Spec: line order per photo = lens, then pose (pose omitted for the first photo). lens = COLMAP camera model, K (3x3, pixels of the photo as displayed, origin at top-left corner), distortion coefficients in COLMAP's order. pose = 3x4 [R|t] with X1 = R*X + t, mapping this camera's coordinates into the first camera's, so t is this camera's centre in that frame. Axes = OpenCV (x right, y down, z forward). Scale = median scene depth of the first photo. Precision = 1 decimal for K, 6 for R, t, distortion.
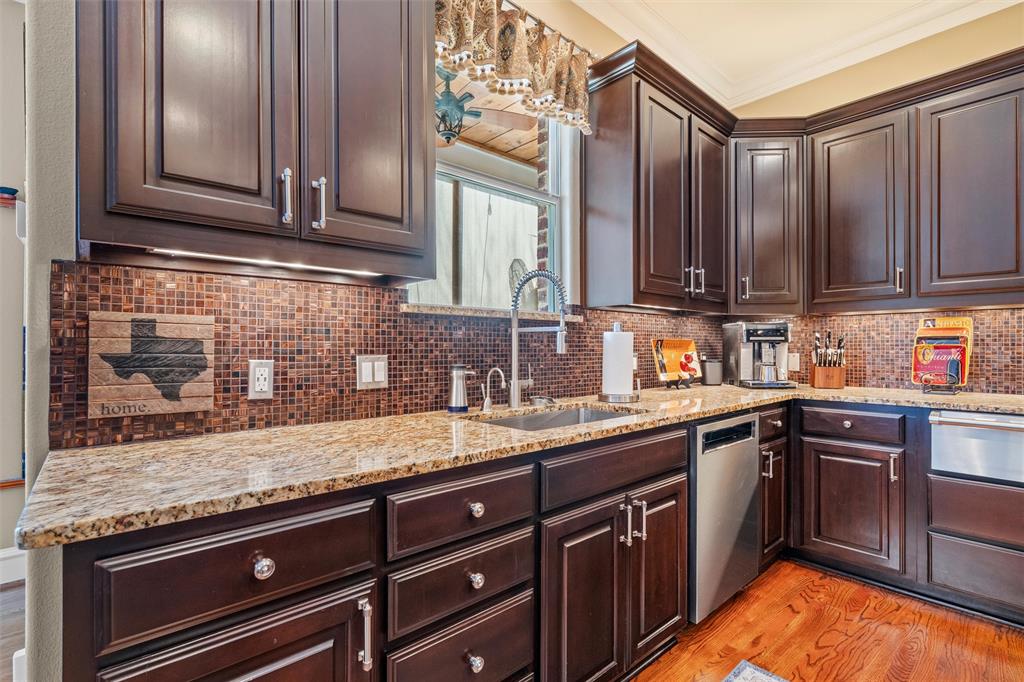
lens RADIAL K [[486.9, 0, 512.0], [0, 486.9, 341.0], [0, 0, 1]] dist [-0.005708, -0.000421]
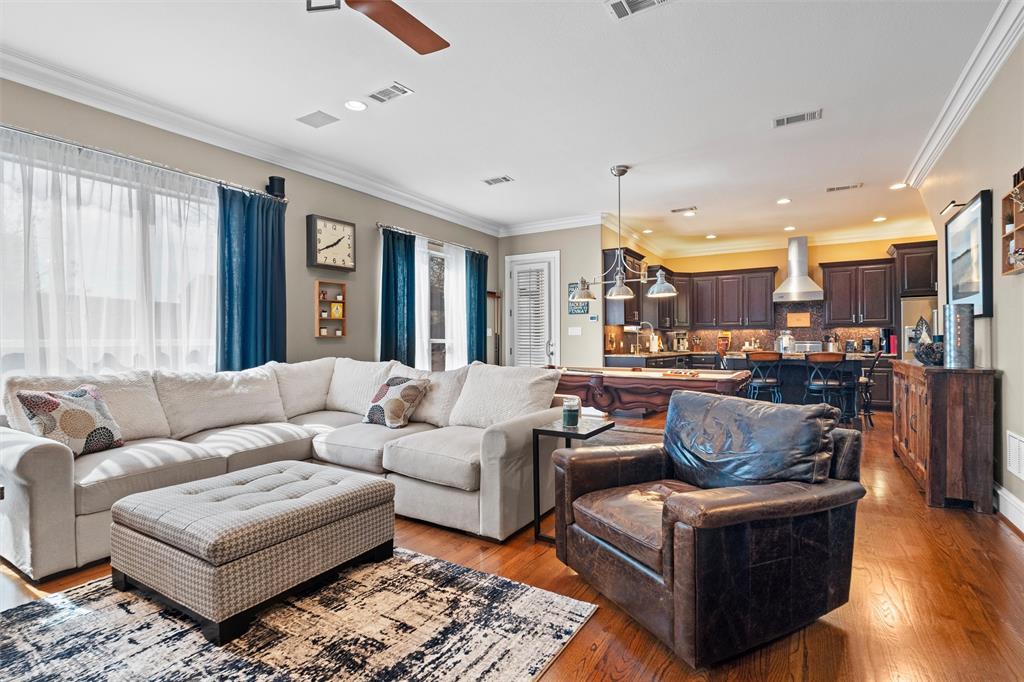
lens RADIAL K [[486.9, 0, 512.0], [0, 486.9, 341.0], [0, 0, 1]] dist [-0.005708, -0.000421]
pose [[0.955781, -0.000467, 0.294079, -1.697520], [-0.001154, 0.999985, 0.005337, 0.004004], [-0.294077, -0.005440, 0.955766, -2.008345]]
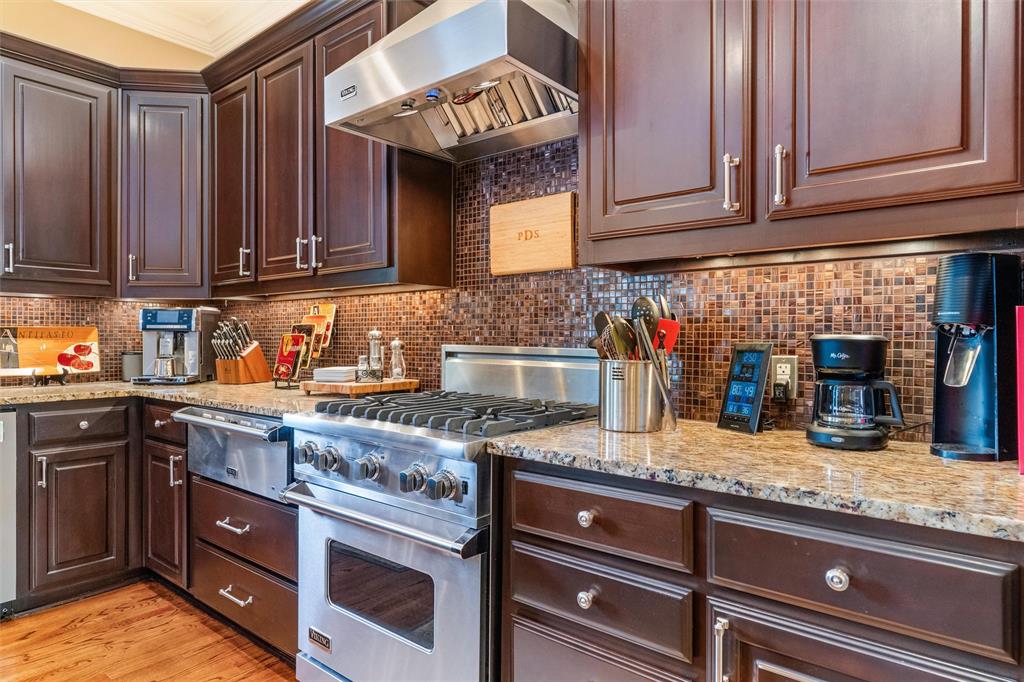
lens RADIAL K [[586.2, 0, 512.0], [0, 586.2, 341.0], [0, 0, 1]] dist [-0.006647, -0.001140]
pose [[0.987503, 0.001132, 0.157597, 1.046434], [-0.003560, 0.999879, 0.015124, 0.002592], [-0.157561, -0.015496, 0.987388, -0.135779]]
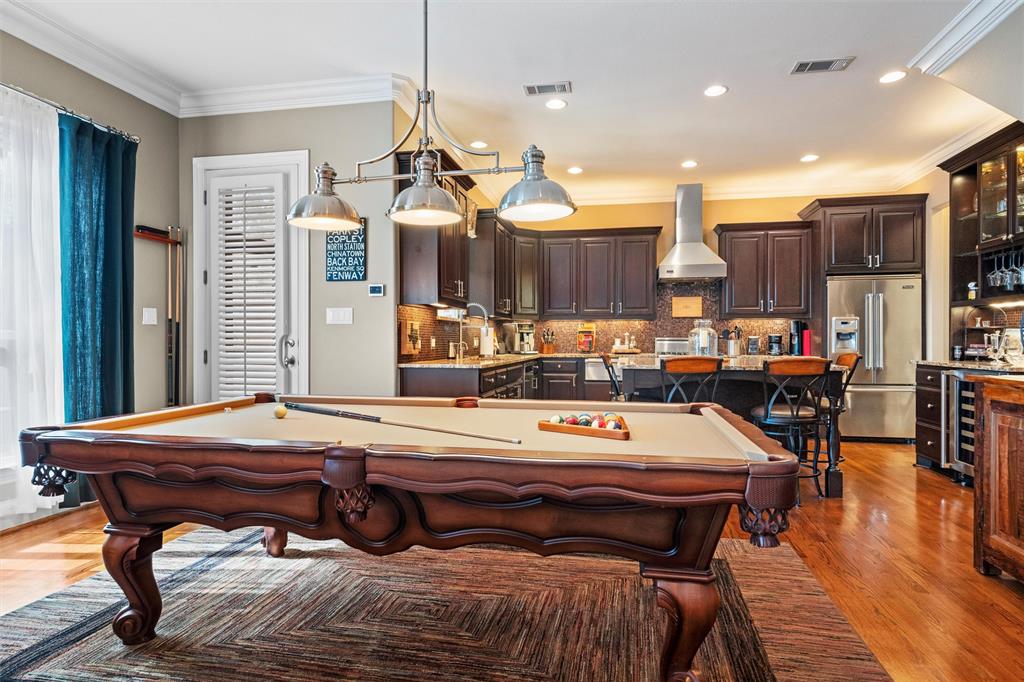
lens RADIAL K [[586.2, 0, 512.0], [0, 586.2, 341.0], [0, 0, 1]] dist [-0.006647, -0.001140]
pose [[0.795662, -0.001392, 0.605739, -1.167050], [-0.006314, 0.999924, 0.010592, 0.011677], [-0.605707, -0.012253, 0.795593, -1.094641]]
